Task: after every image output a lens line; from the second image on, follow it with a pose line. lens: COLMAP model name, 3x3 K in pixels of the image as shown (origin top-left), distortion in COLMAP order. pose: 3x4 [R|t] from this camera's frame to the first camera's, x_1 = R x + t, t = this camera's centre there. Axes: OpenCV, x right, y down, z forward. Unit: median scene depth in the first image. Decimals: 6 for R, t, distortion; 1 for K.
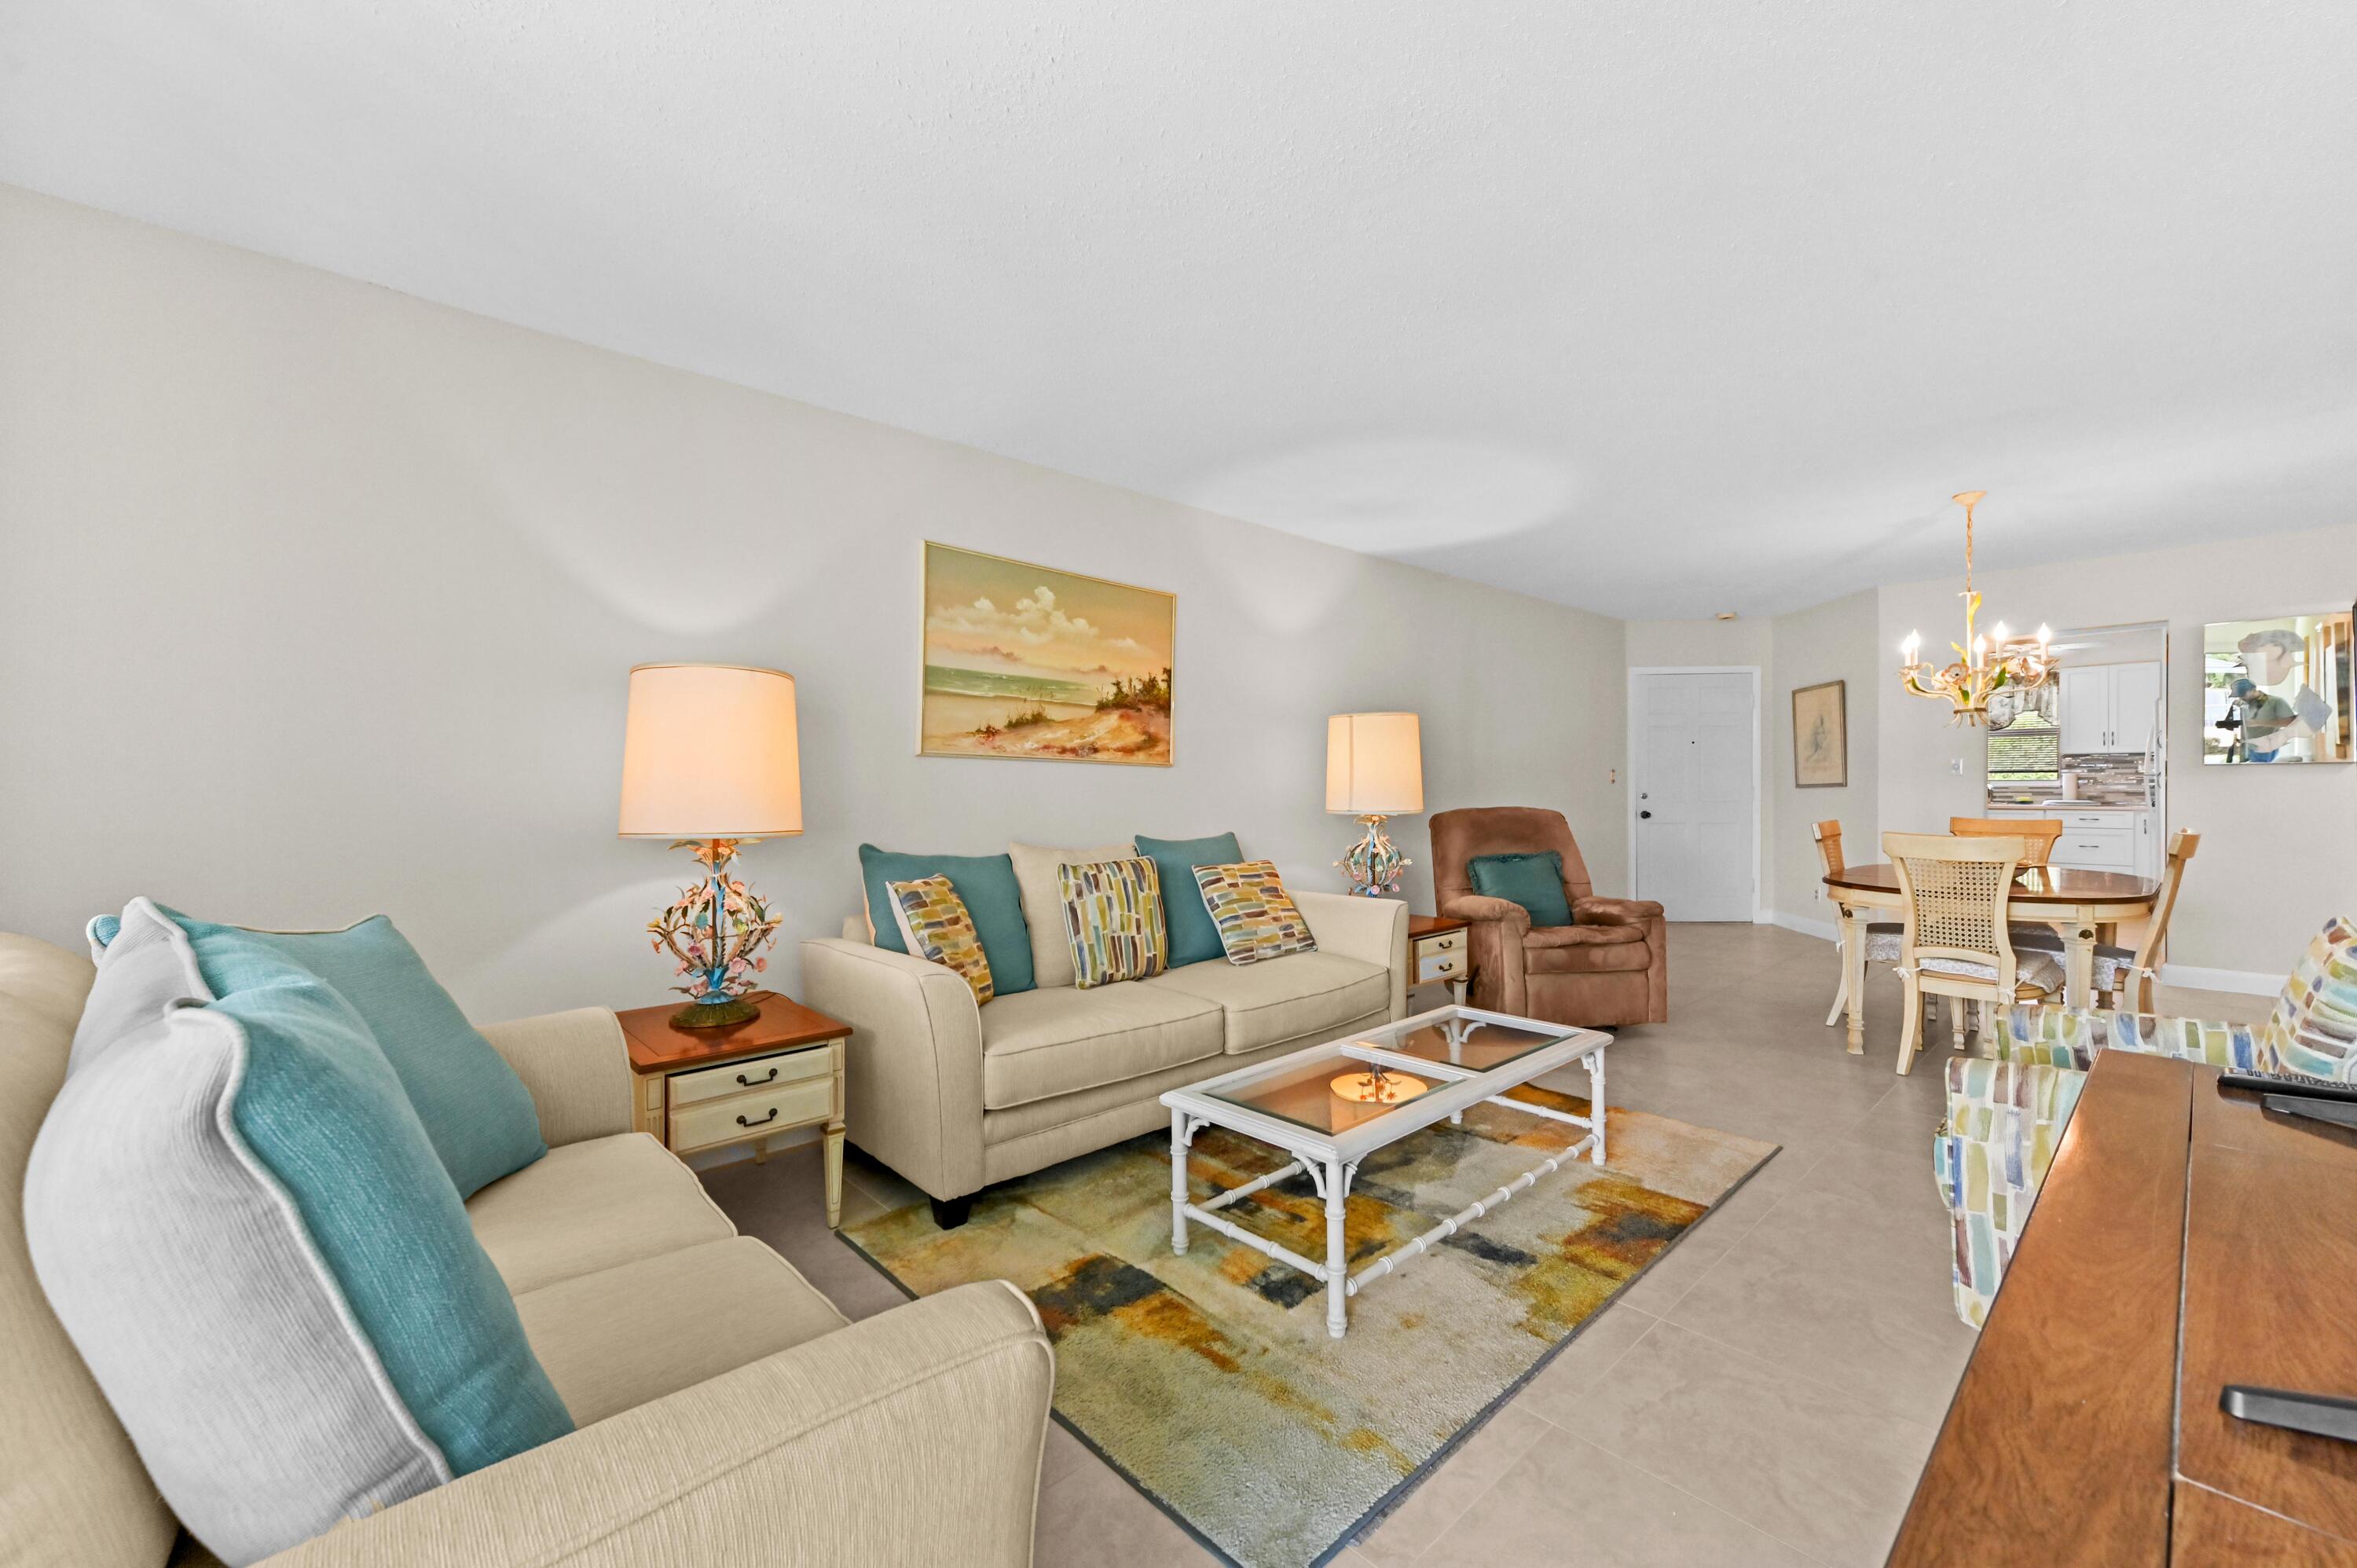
lens RADIAL K [[946.7, 0, 1183.1], [0, 946.7, 795.4], [0, 0, 1]] dist [0.013644, 0.001166]
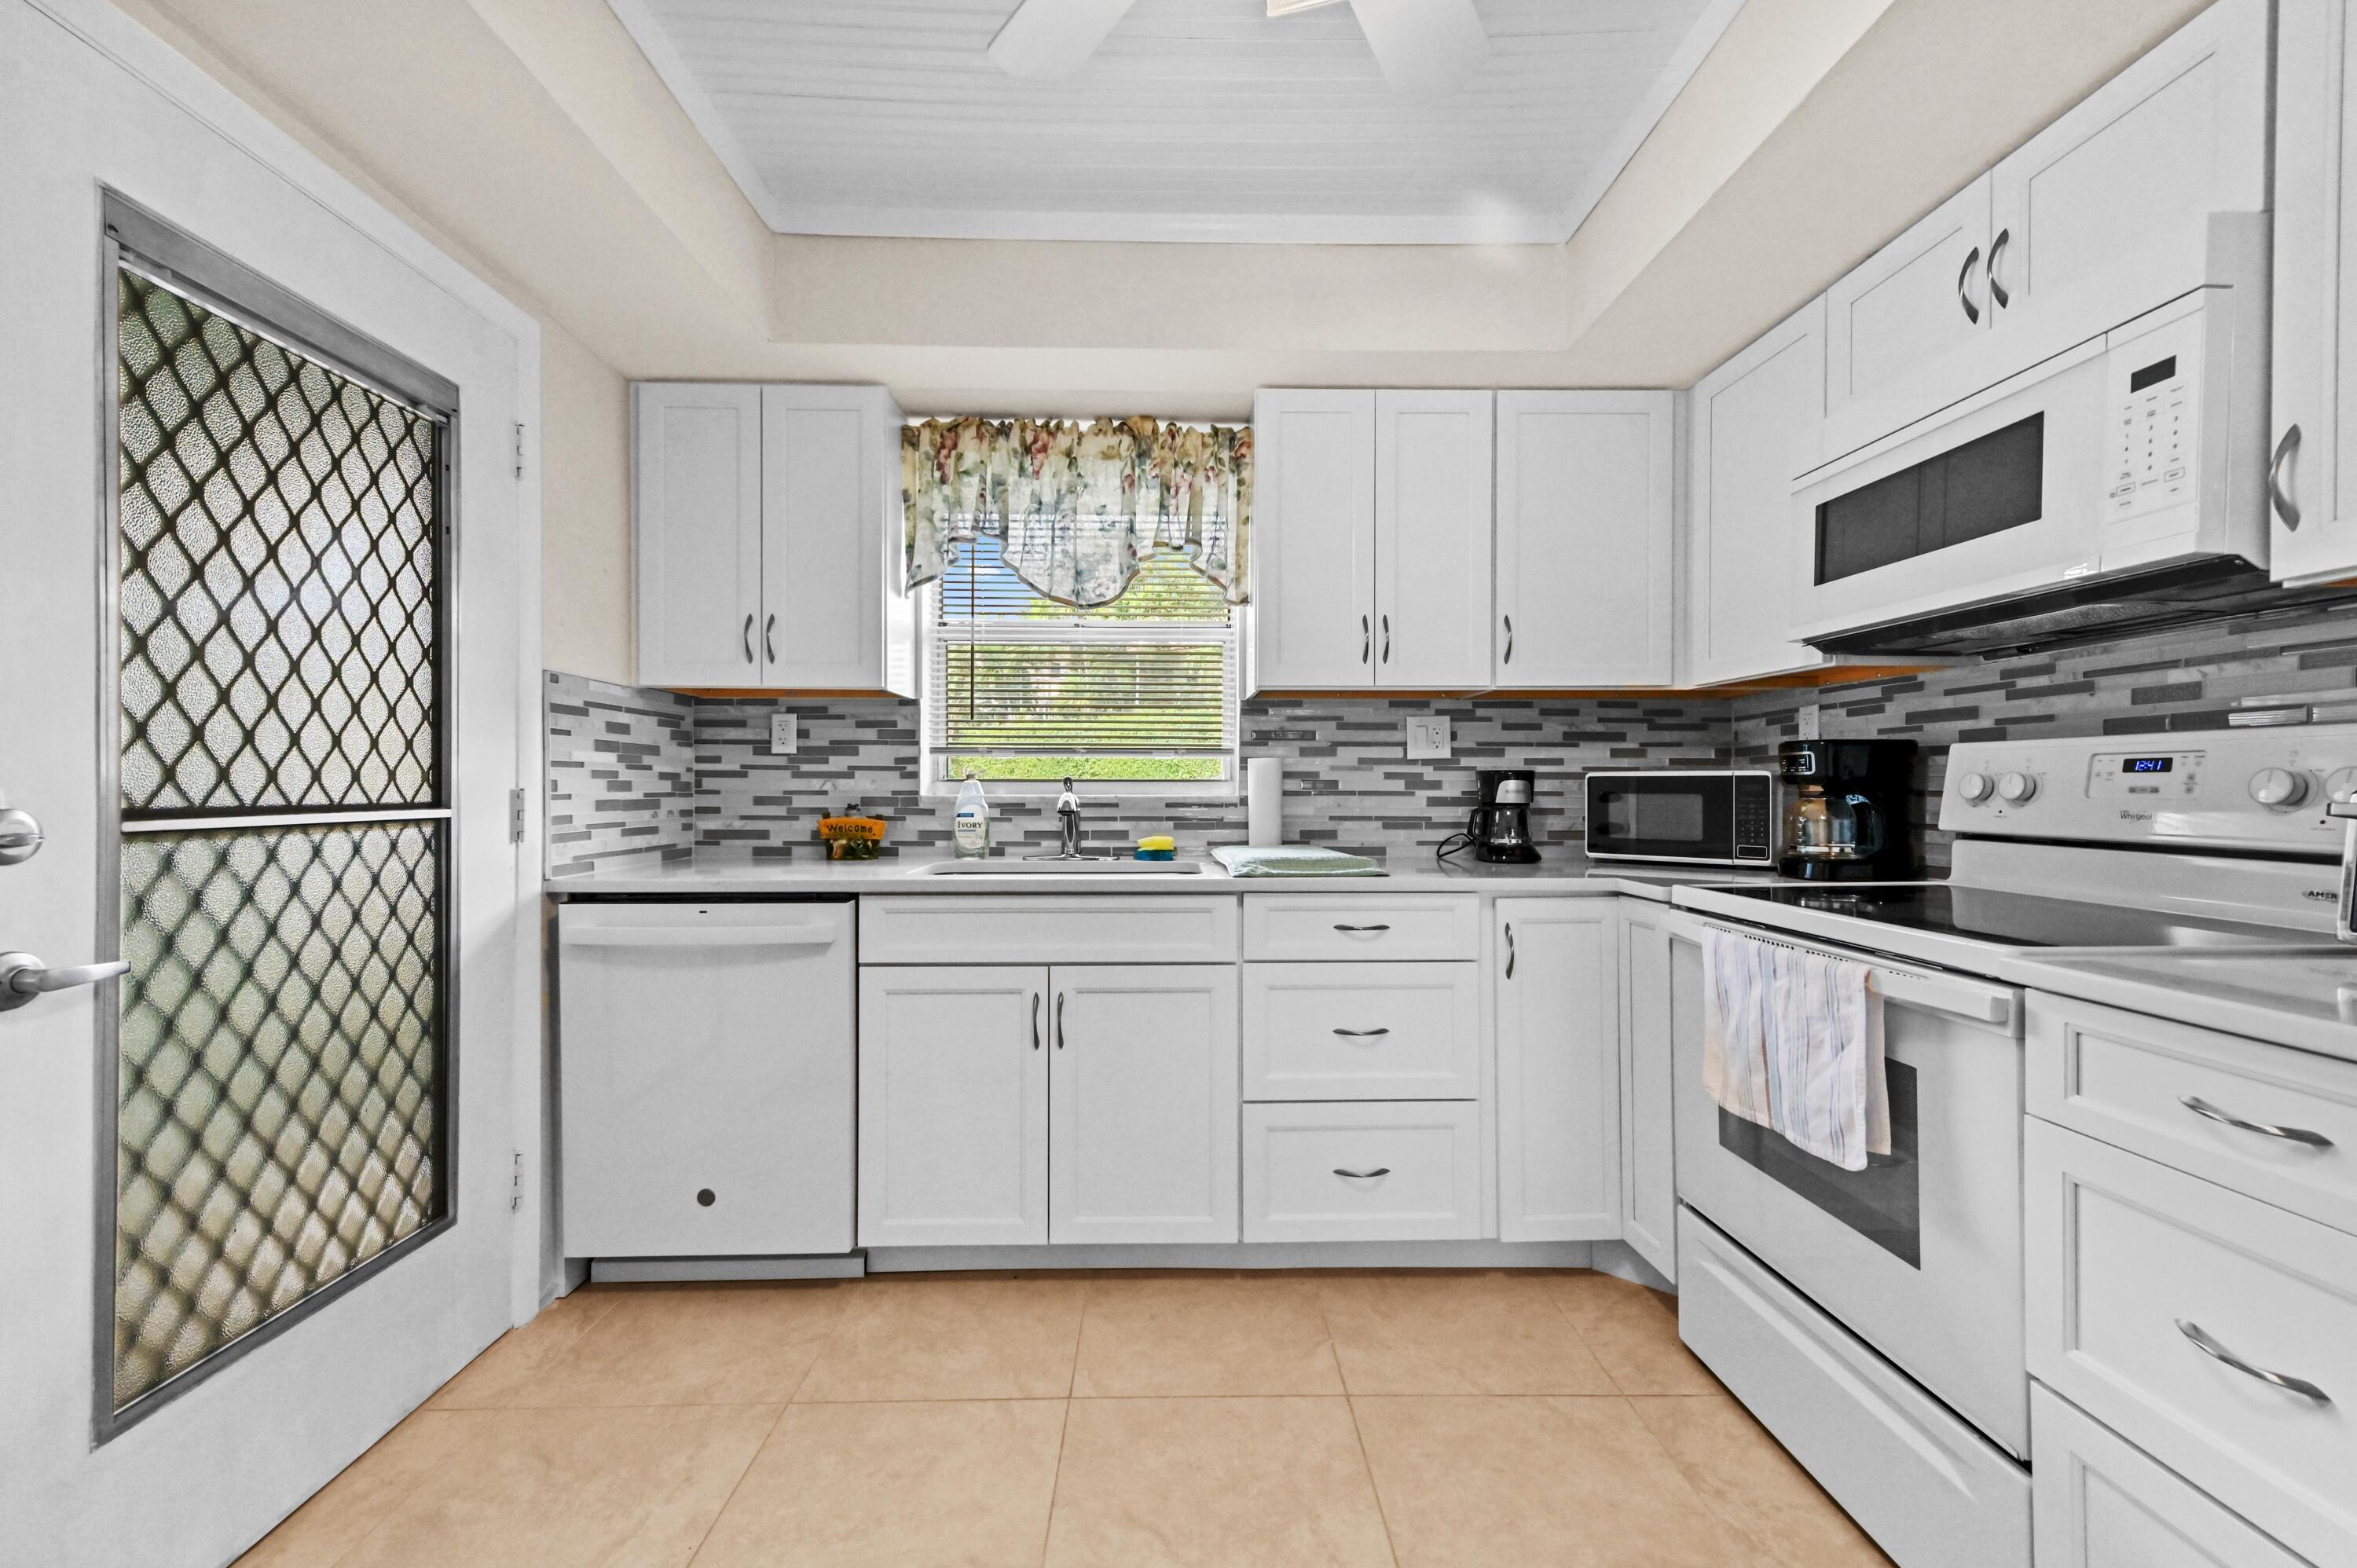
lens RADIAL K [[946.7, 0, 1194.1], [0, 946.7, 804.1], [0, 0, 1]] dist [0.013644, 0.001166]
pose [[0.646587, -0.002041, 0.762838, 1.557161], [0.001106, 0.999998, 0.001738, -0.020010], [-0.762840, -0.000280, 0.646588, 1.889325]]
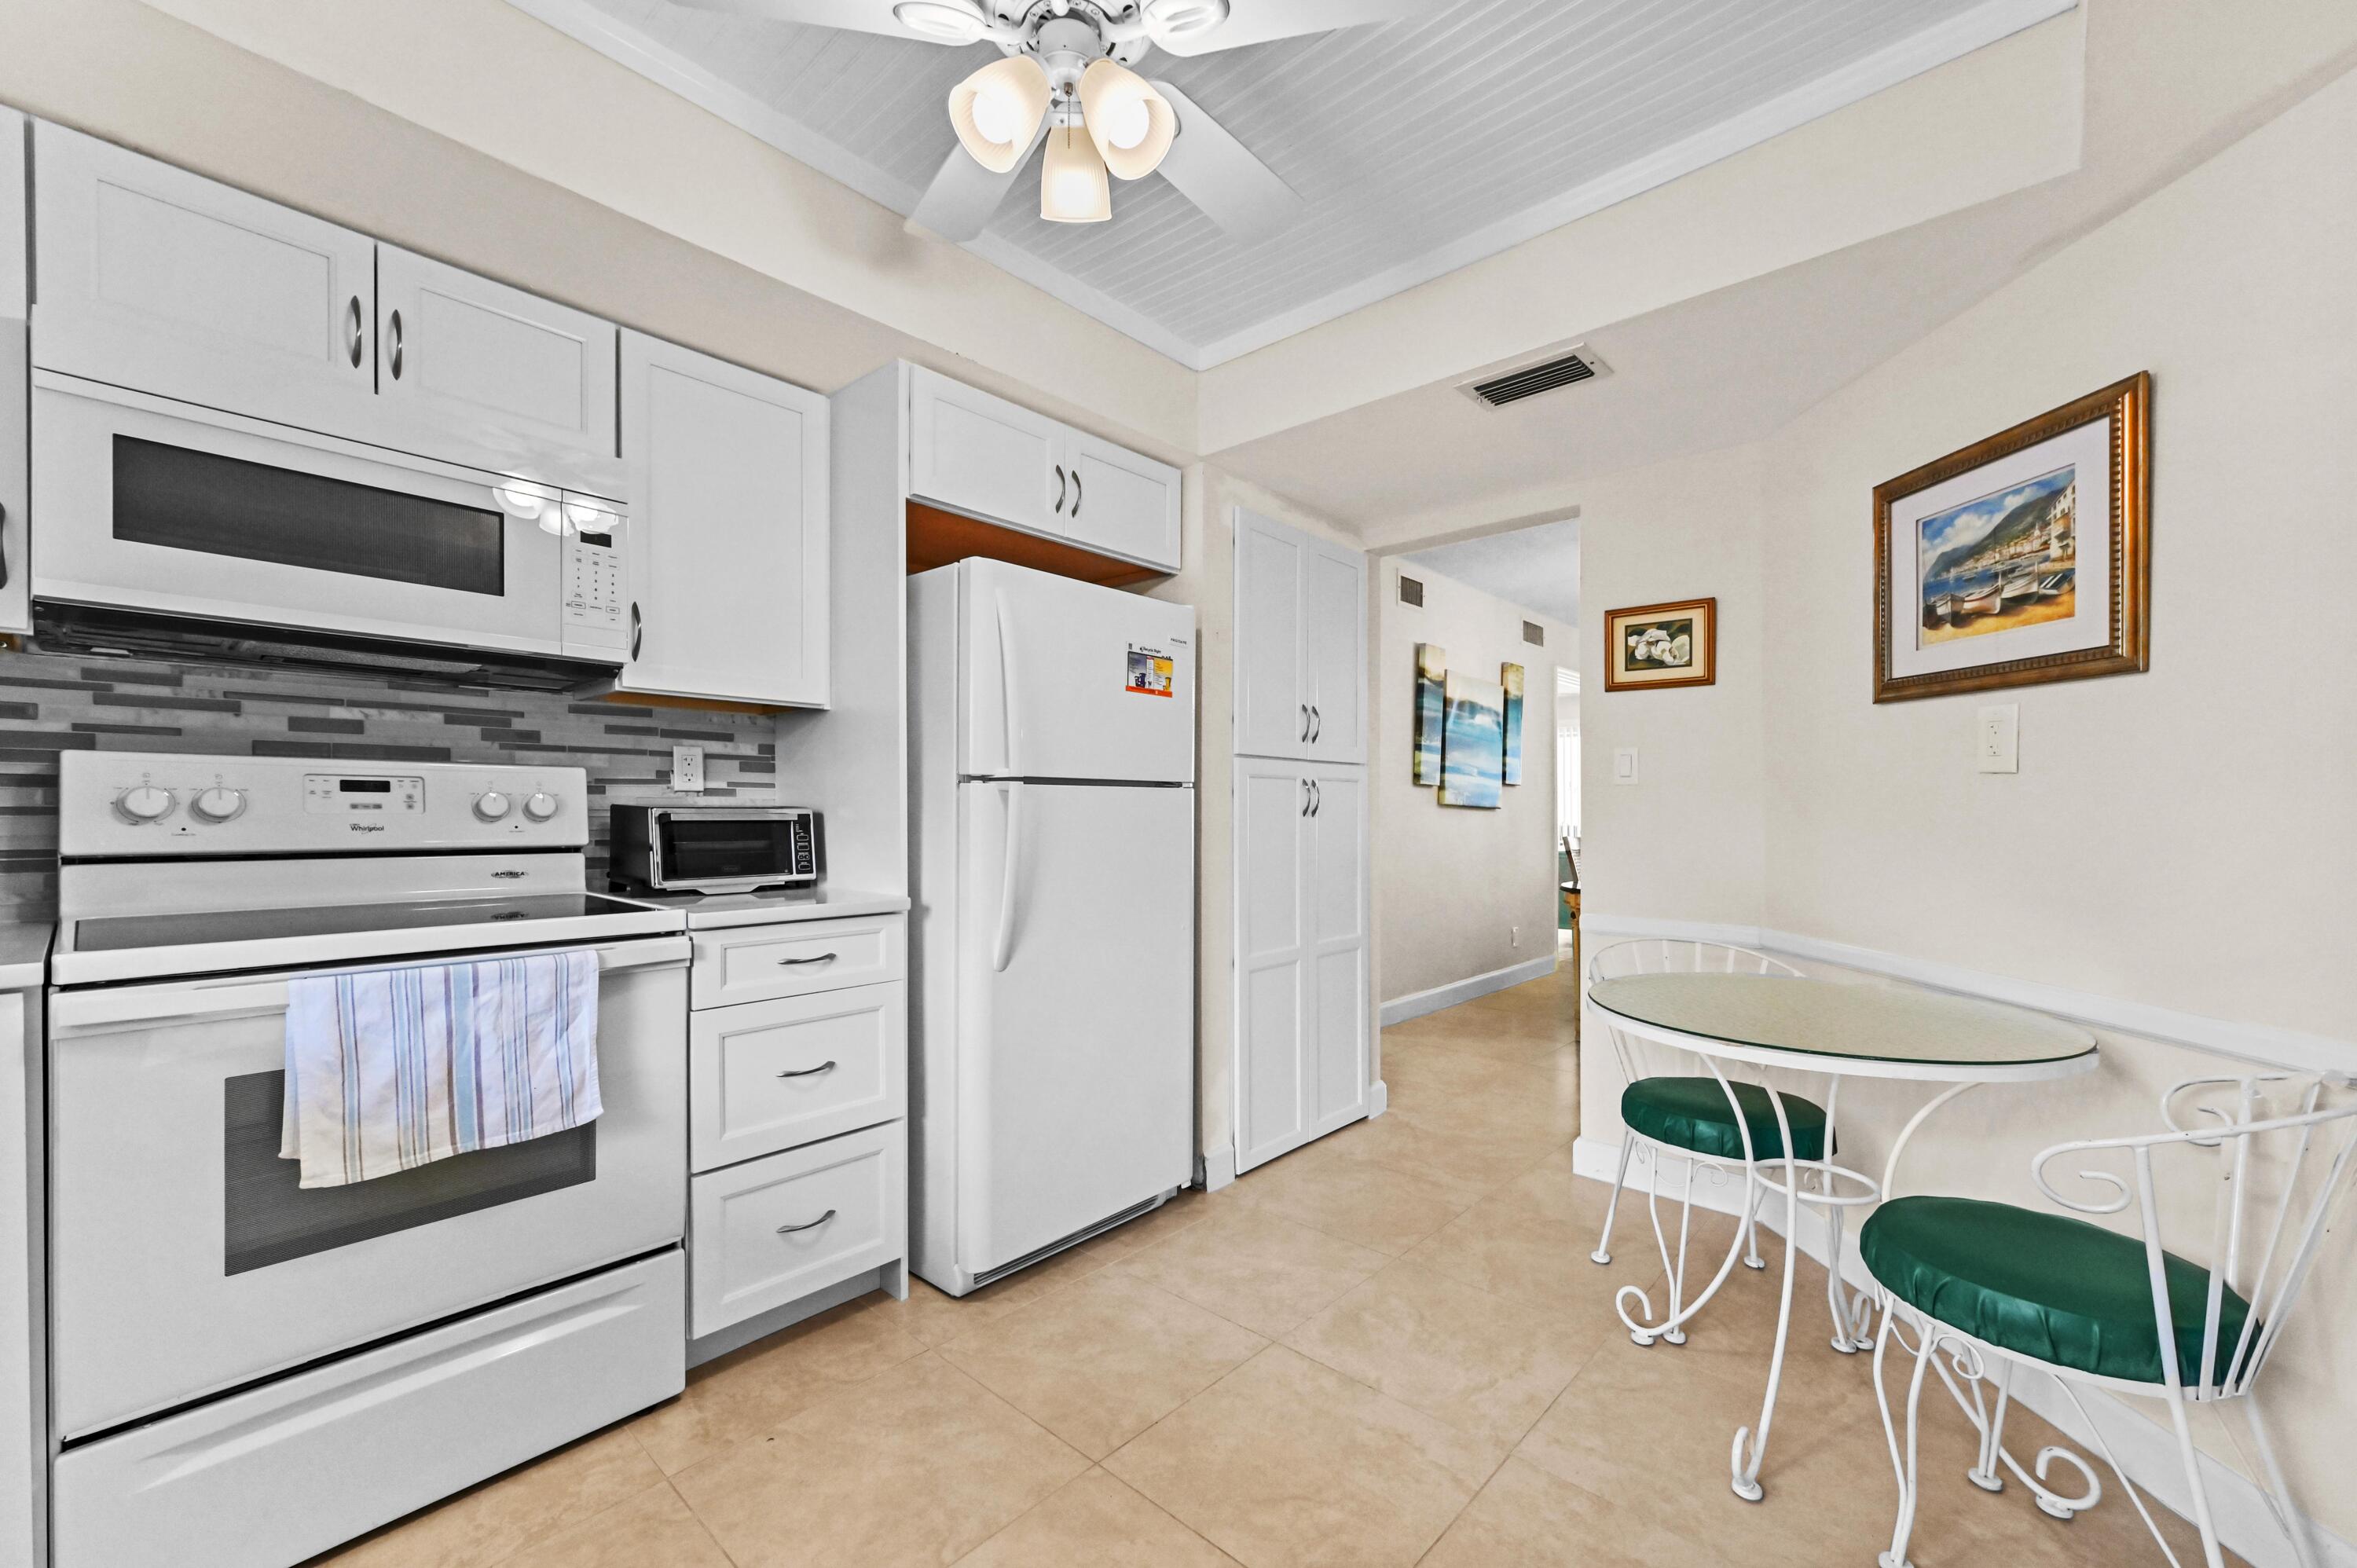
lens RADIAL K [[946.7, 0, 1170.8], [0, 946.7, 808.2], [0, 0, 1]] dist [0.013644, 0.001166]
pose [[-0.997009, 0.006269, -0.077033, 1.737988], [0.005255, 0.999897, 0.013352, -0.027707], [0.077109, 0.012907, -0.996939, 2.333143]]
